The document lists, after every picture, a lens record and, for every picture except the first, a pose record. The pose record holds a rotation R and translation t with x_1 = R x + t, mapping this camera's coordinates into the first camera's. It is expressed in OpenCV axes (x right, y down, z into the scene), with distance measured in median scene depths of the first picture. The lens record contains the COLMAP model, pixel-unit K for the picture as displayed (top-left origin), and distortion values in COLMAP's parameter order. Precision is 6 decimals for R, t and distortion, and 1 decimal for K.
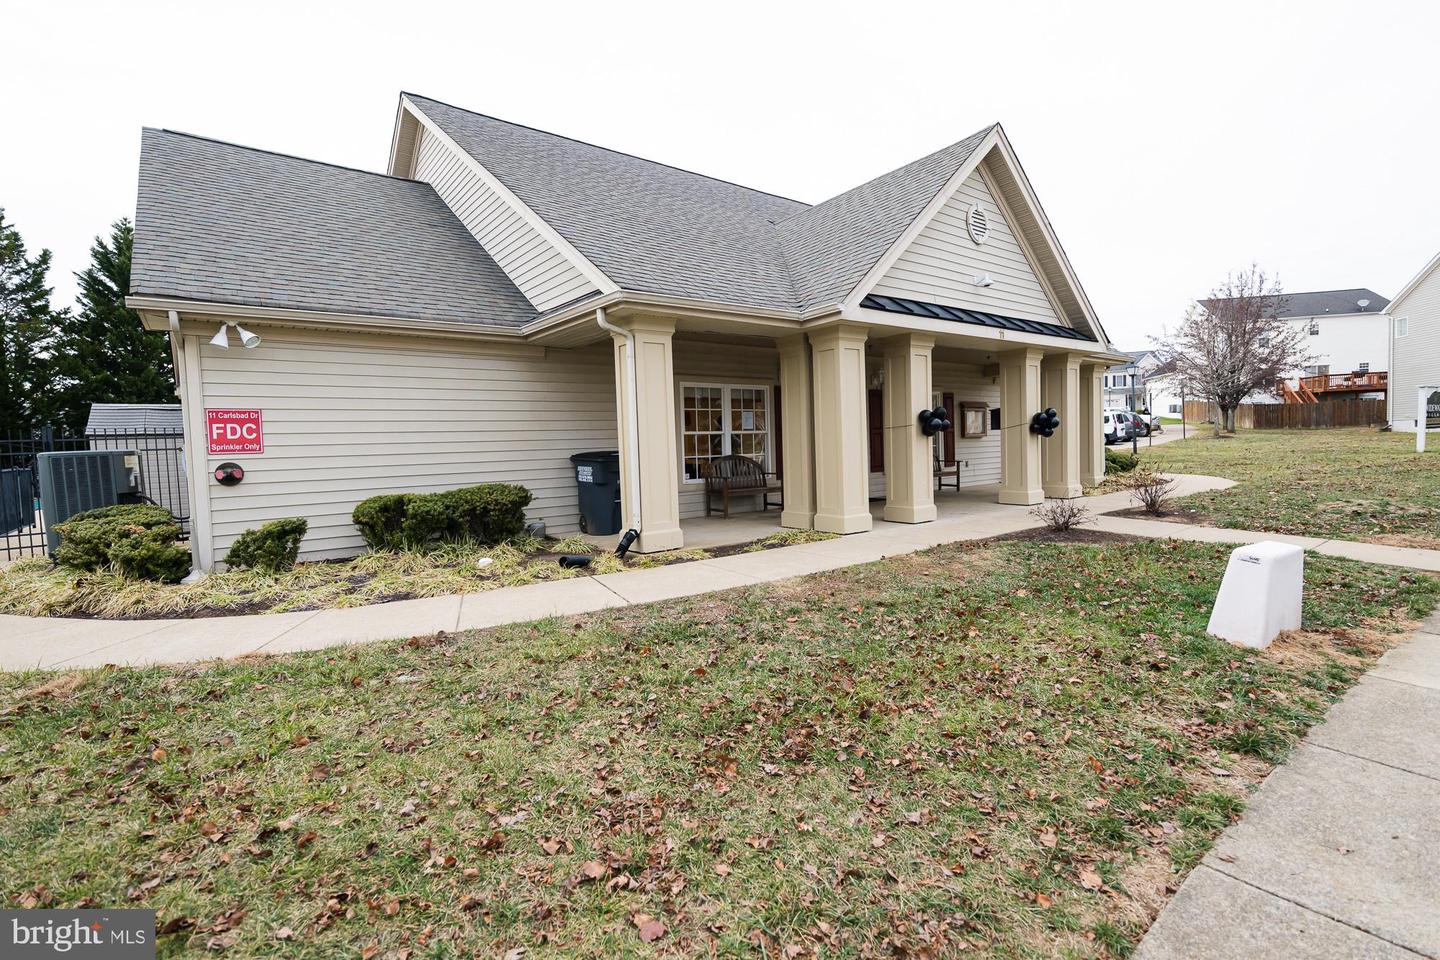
lens RADIAL K [[678.0, 0, 722.3], [0, 678.0, 475.2], [0, 0, 1]] dist [0.024954, 0.000233]
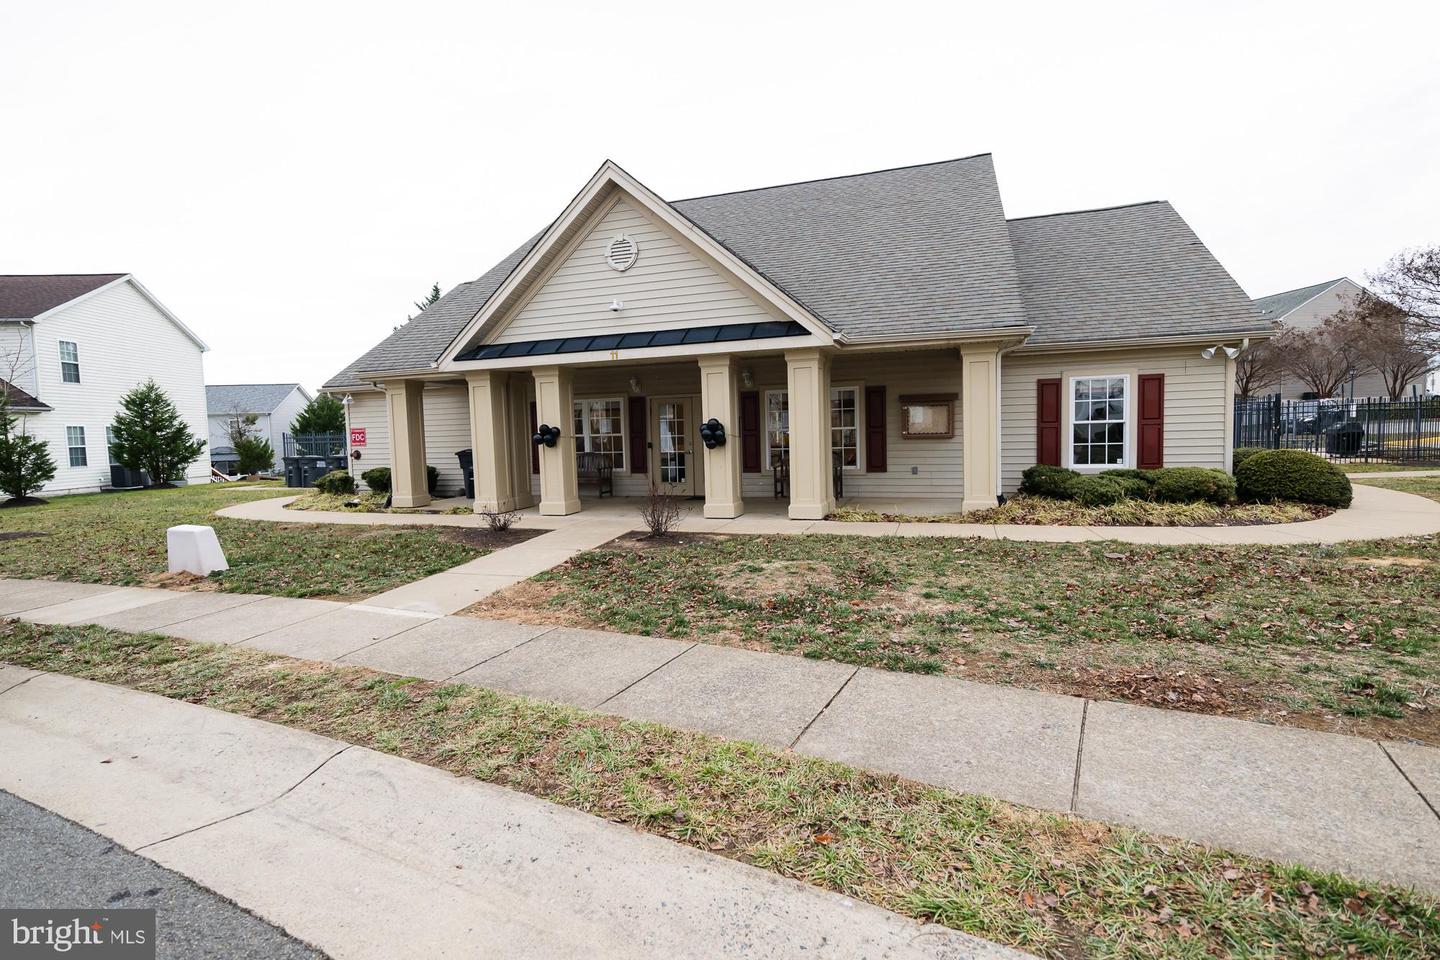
lens RADIAL K [[678.0, 0, 721.3], [0, 678.0, 487.1], [0, 0, 1]] dist [0.024954, 0.000233]
pose [[0.538239, 0.075779, -0.839379, 1.532013], [-0.036963, 0.997114, 0.066318, -0.069438], [0.841981, -0.004669, 0.539486, 0.549984]]
